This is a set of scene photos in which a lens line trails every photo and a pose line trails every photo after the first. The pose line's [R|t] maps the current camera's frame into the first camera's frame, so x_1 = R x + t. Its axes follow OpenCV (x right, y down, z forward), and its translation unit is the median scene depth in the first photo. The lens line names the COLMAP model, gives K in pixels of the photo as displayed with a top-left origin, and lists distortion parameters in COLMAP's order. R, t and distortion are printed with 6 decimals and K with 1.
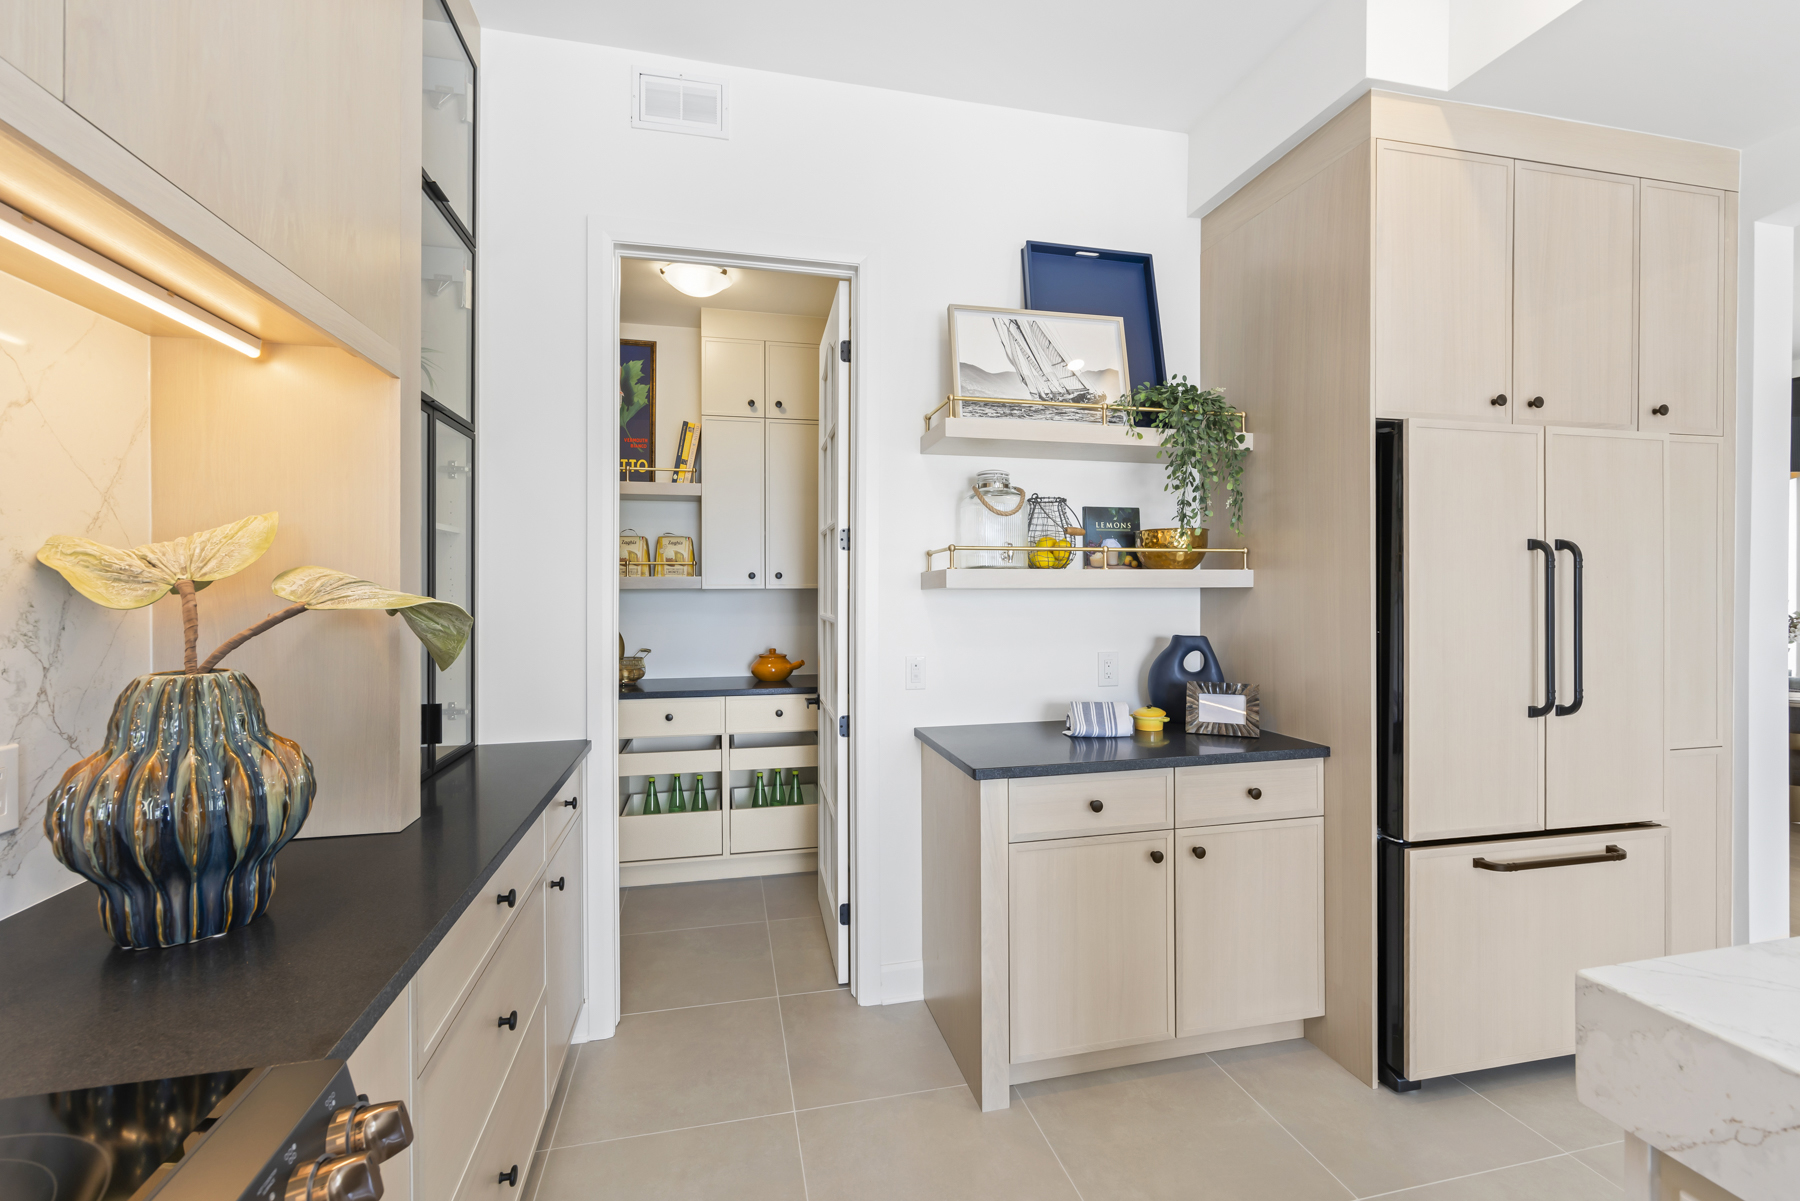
lens RADIAL K [[788.6, 0, 901.1], [0, 788.6, 586.2], [0, 0, 1]] dist [-0.004788, 0.000022]
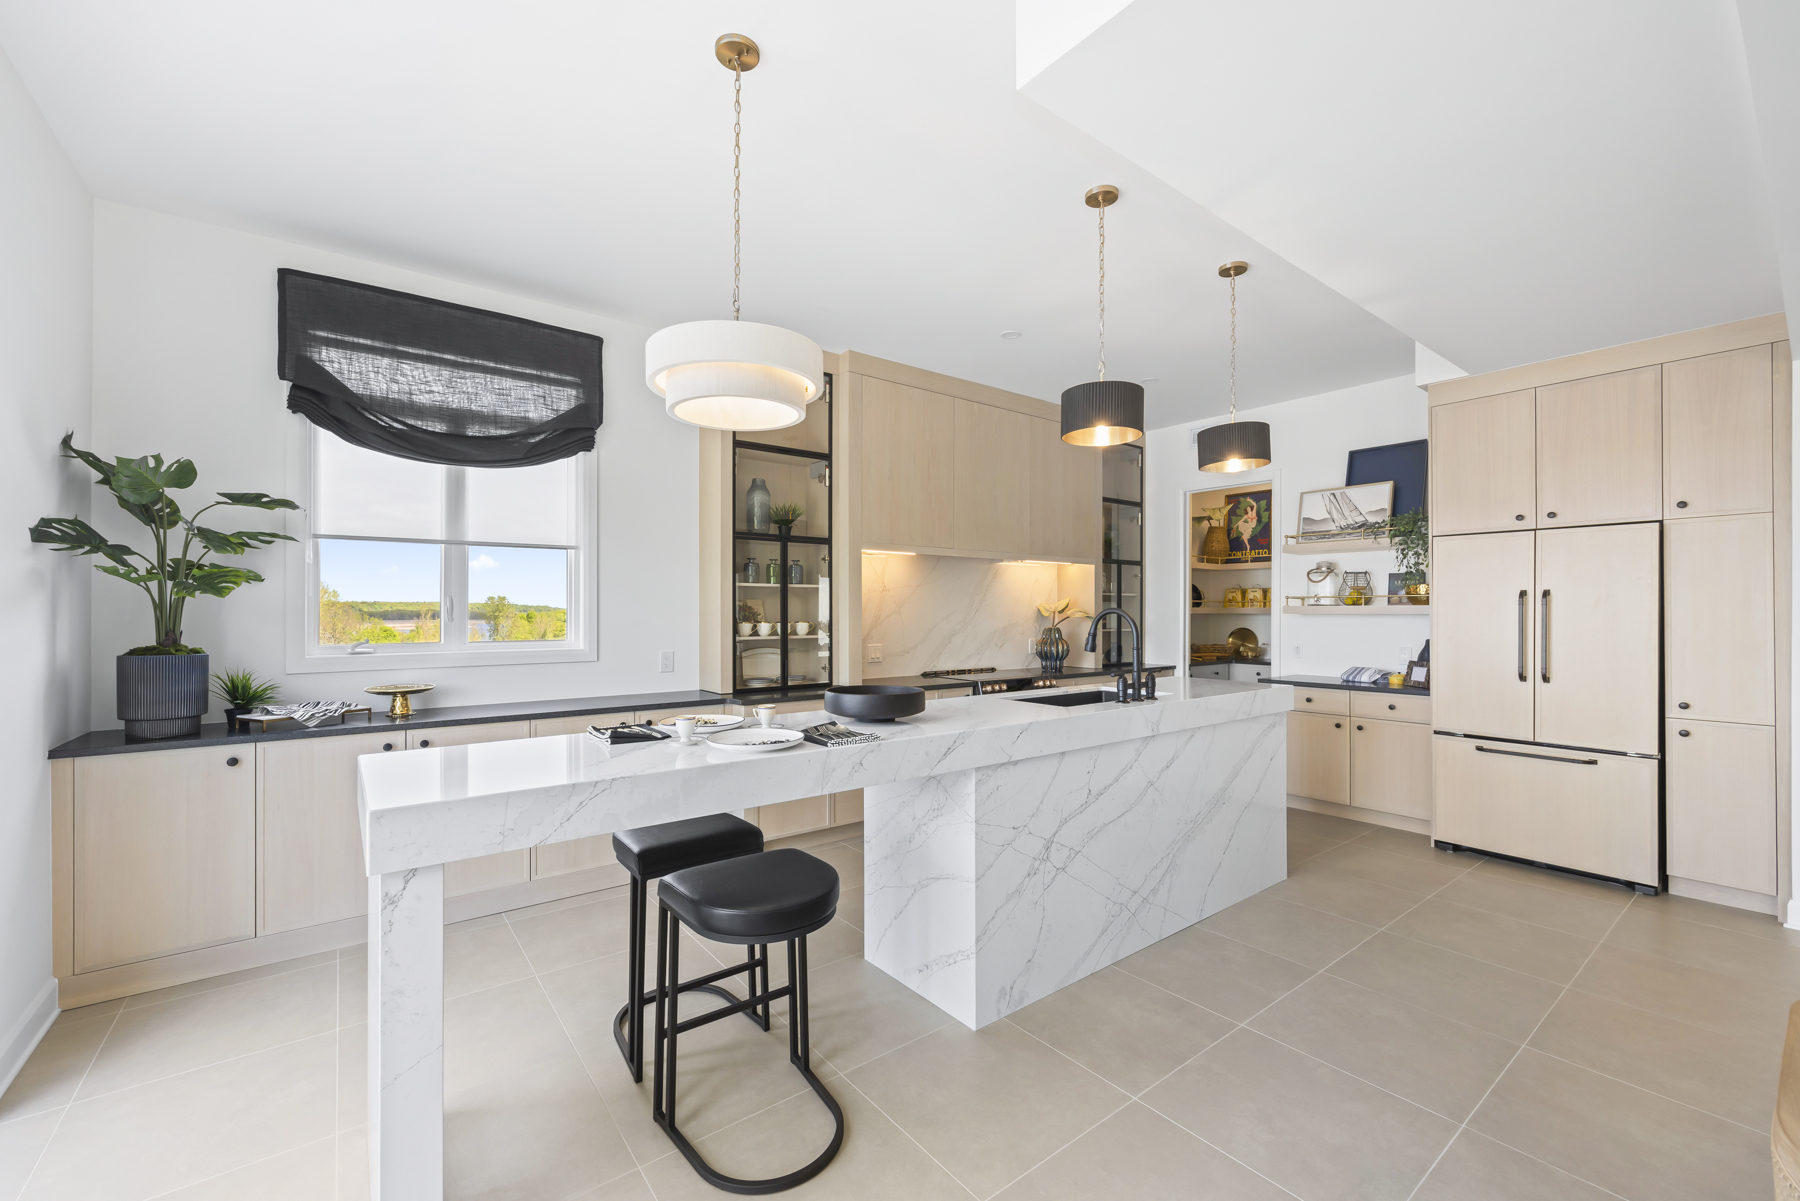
lens RADIAL K [[724.5, 0, 905.6], [0, 724.5, 609.8], [0, 0, 1]] dist [-0.004372, 0.000537]
pose [[0.426667, 0.000223, -0.904409, 1.441888], [-0.001099, 0.999999, -0.000273, -0.007368], [0.904408, 0.001111, 0.426667, -0.937880]]
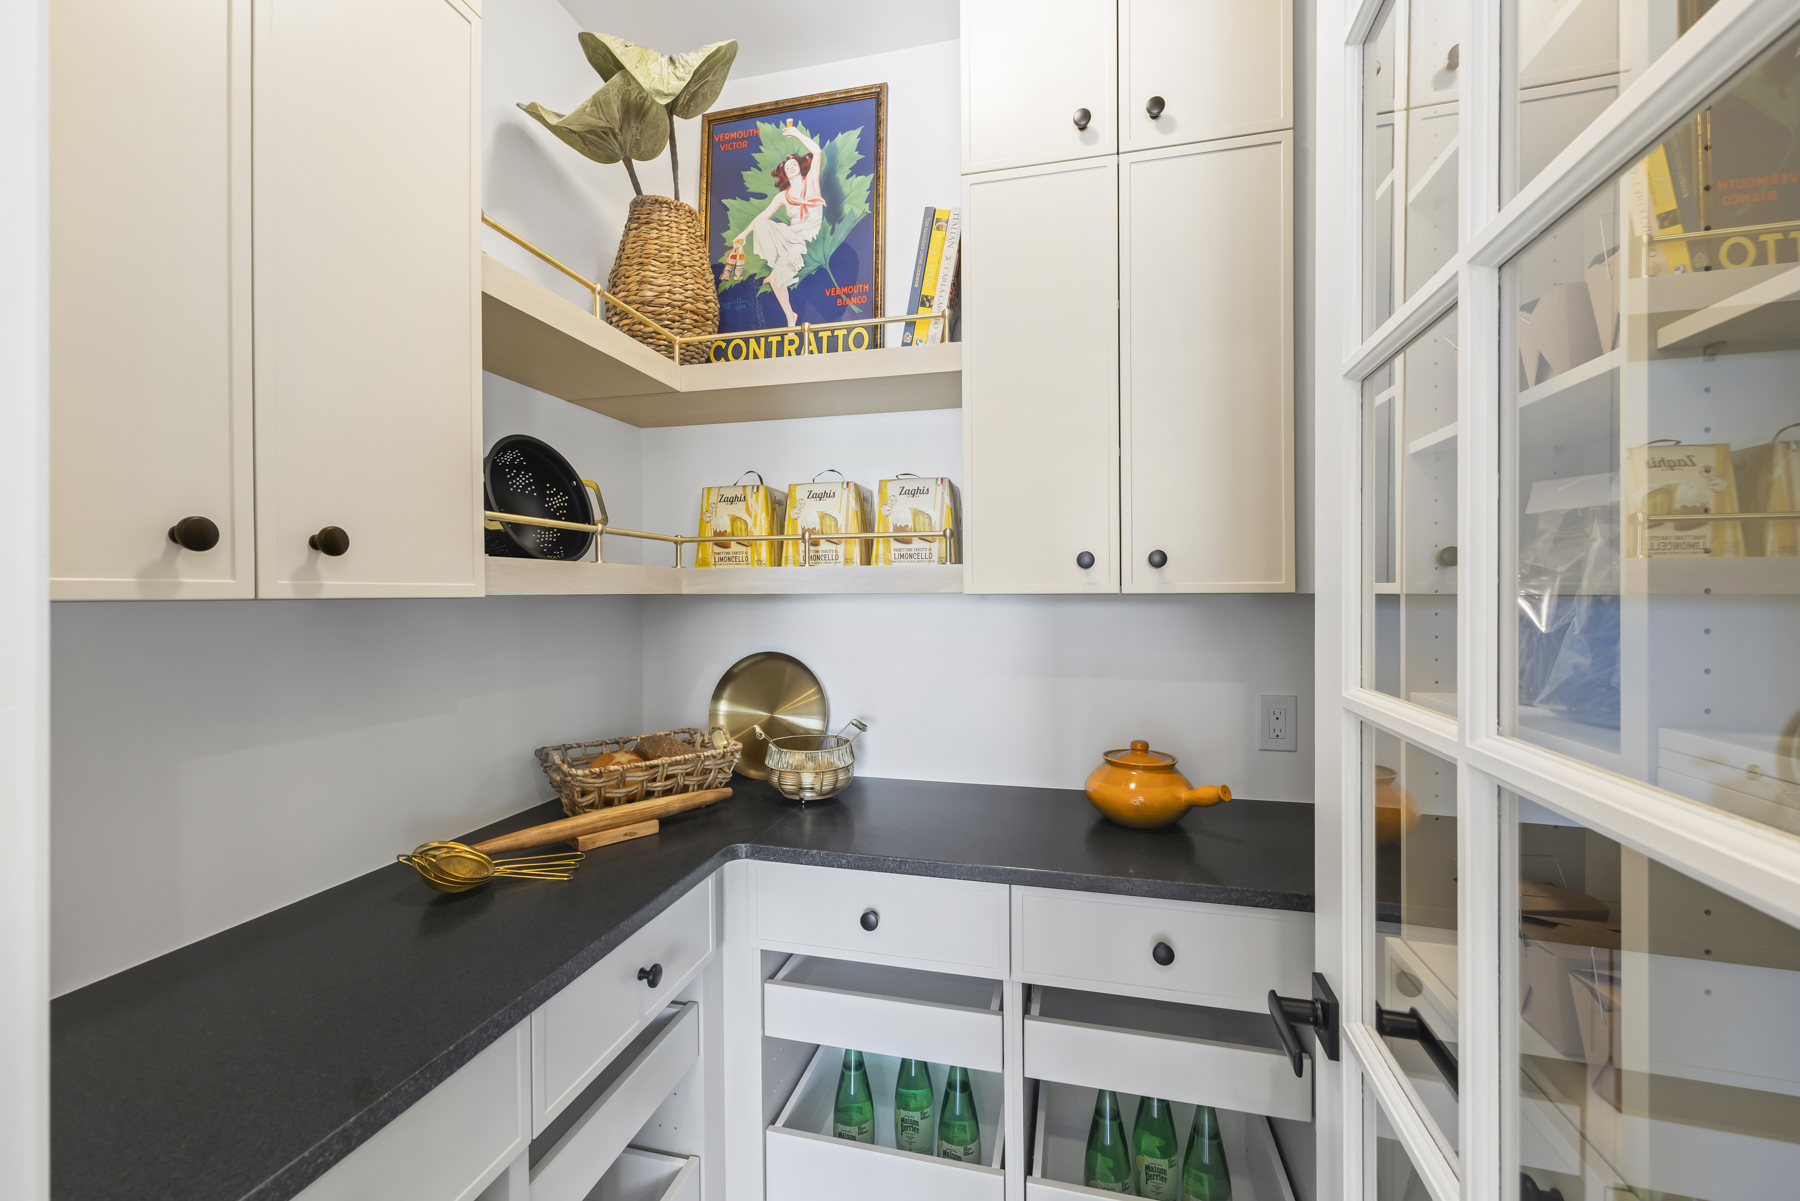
lens RADIAL K [[724.5, 0, 895.6], [0, 724.5, 589.3], [0, 0, 1]] dist [-0.004372, 0.000537]
pose [[0.893926, -0.001875, -0.448211, -0.163456], [0.002452, 0.999997, 0.000708, 0.001194], [0.448208, -0.001732, 0.893928, 0.925267]]
